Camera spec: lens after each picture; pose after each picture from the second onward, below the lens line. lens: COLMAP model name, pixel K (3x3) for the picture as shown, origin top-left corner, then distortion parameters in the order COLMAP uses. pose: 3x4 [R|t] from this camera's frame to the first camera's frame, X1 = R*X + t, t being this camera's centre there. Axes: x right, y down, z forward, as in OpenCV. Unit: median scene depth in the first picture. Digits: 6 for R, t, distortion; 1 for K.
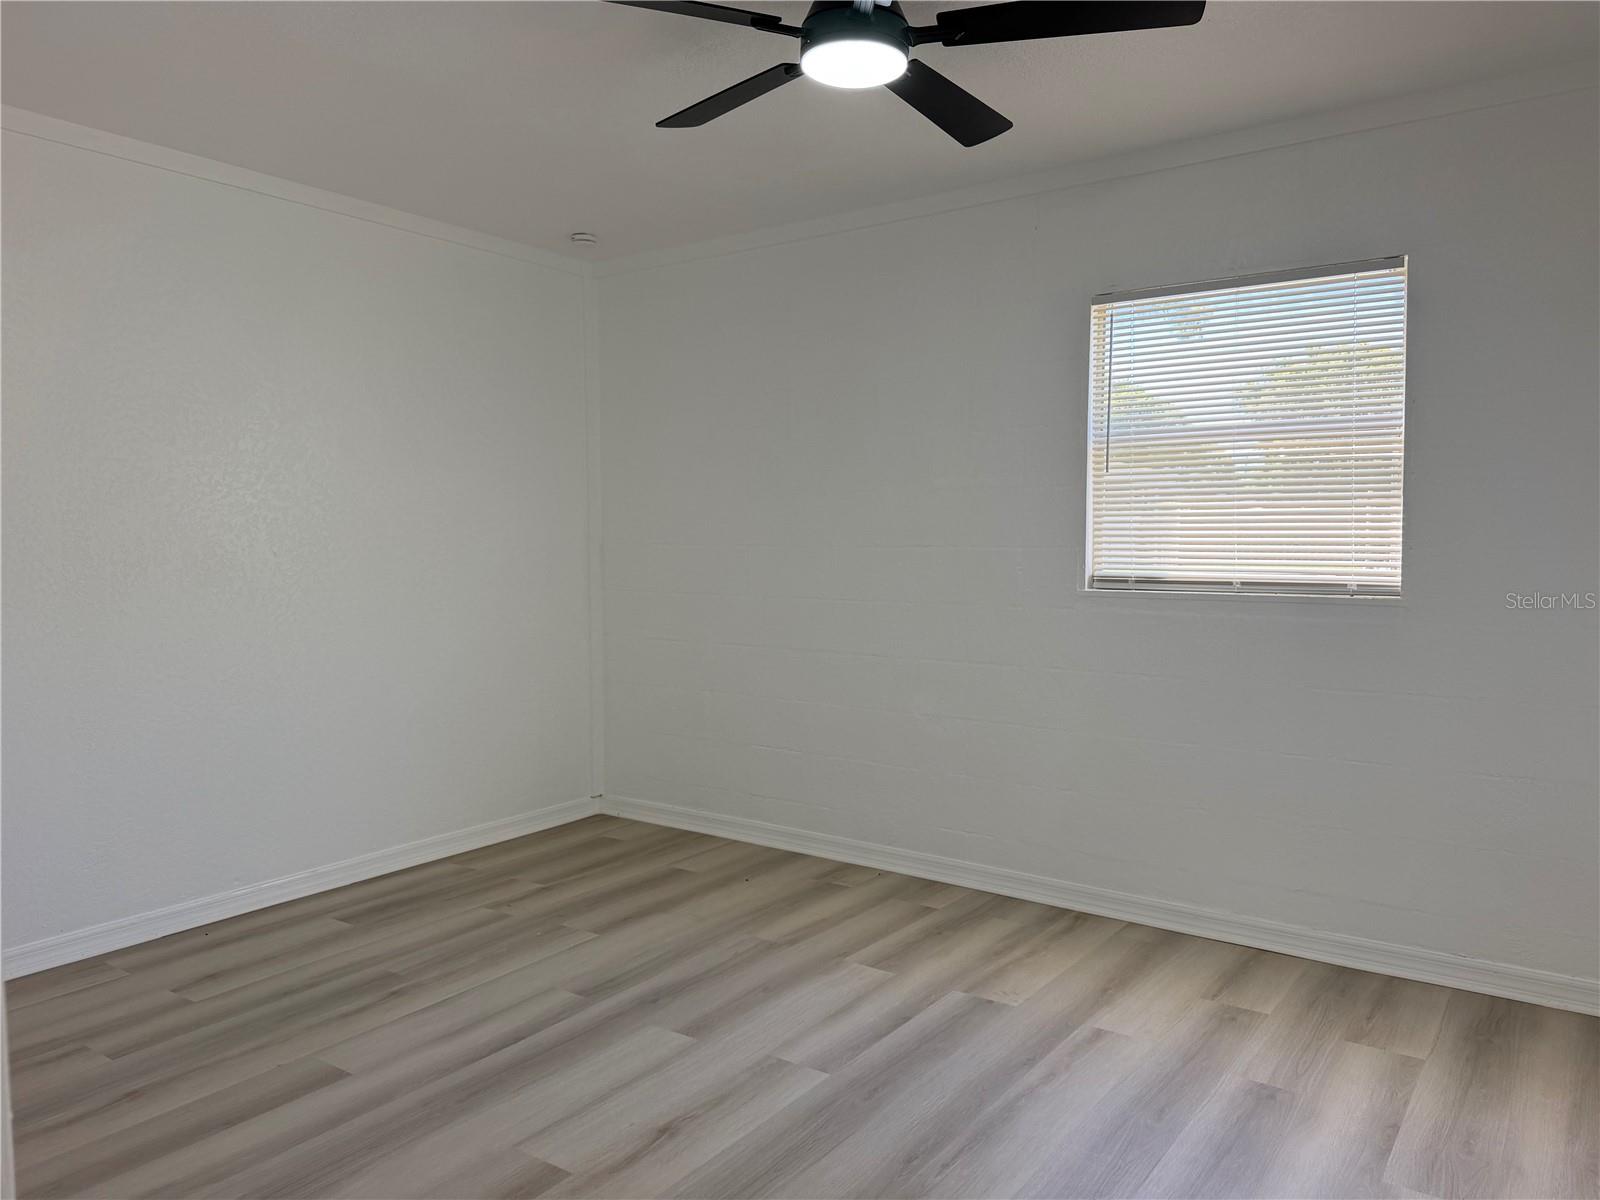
lens RADIAL K [[1139.6, 0, 795.1], [0, 1139.6, 607.5], [0, 0, 1]] dist [-0.005829, -0.000297]
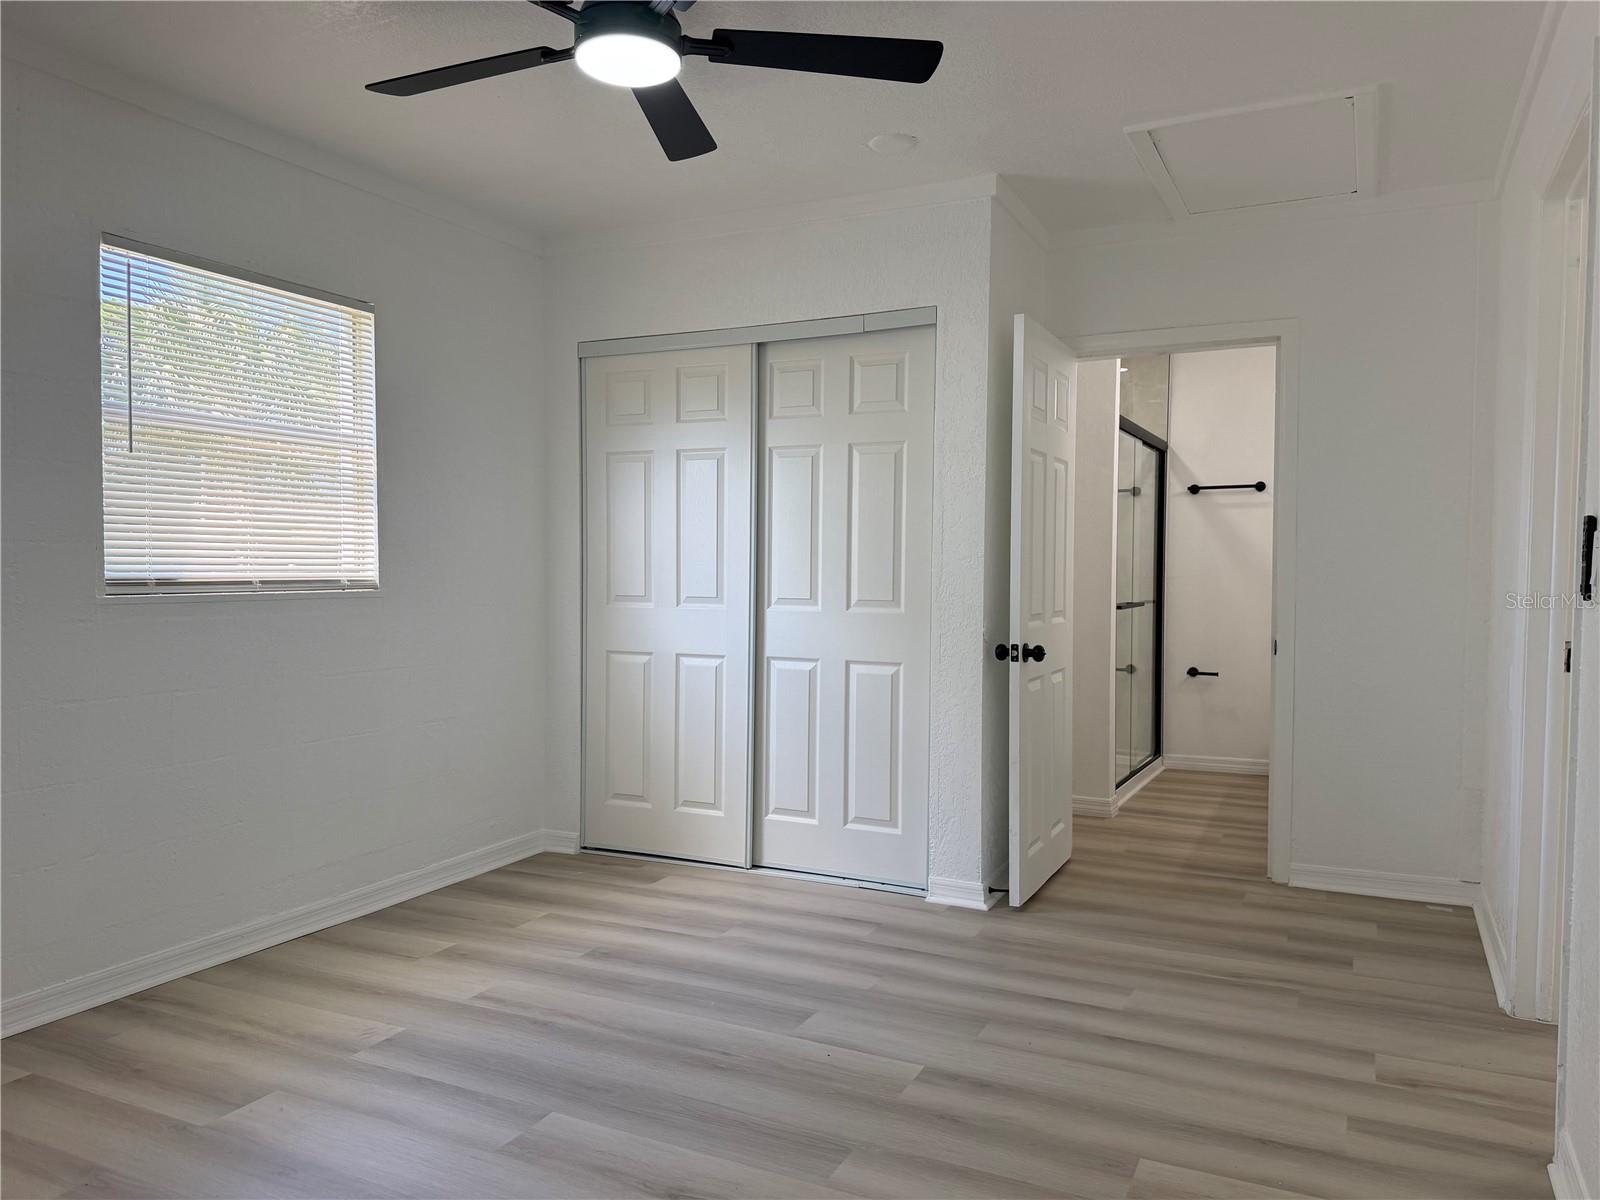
lens RADIAL K [[1138.9, 0, 800.0], [0, 1138.9, 600.0], [0, 0, 1]] dist [0.070273, 0.000278]
pose [[-0.159486, -0.031215, 0.986707, -0.729365], [0.053859, 0.997736, 0.040269, -0.022529], [-0.985730, 0.059565, -0.157444, 0.743468]]
